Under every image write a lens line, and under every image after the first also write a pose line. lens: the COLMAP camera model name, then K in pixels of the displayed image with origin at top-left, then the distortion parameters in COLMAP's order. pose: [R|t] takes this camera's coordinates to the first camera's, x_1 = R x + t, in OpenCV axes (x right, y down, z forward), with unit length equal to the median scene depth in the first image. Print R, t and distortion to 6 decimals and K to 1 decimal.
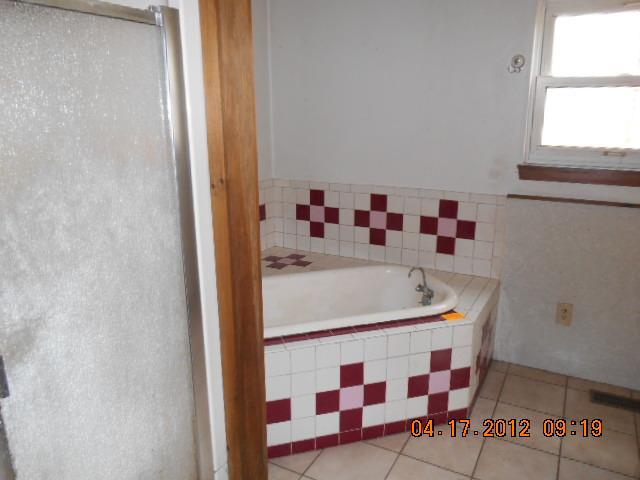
lens RADIAL K [[497.3, 0, 320.0], [0, 497.3, 240.0], [0, 0, 1]] dist [-0.000896, 0.000104]
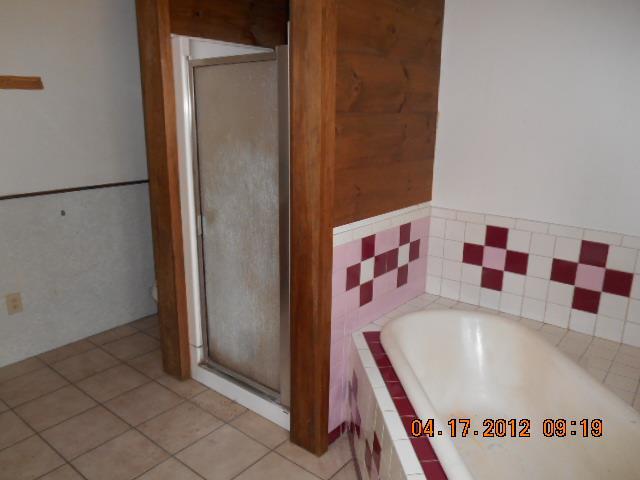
lens RADIAL K [[497.3, 0, 320.0], [0, 497.3, 240.0], [0, 0, 1]] dist [-0.000896, 0.000104]
pose [[-0.180344, 0.248433, -0.951713, 1.224324], [-0.263137, 0.920125, 0.290050, -0.400196], [0.947752, 0.302740, -0.100567, 1.432537]]
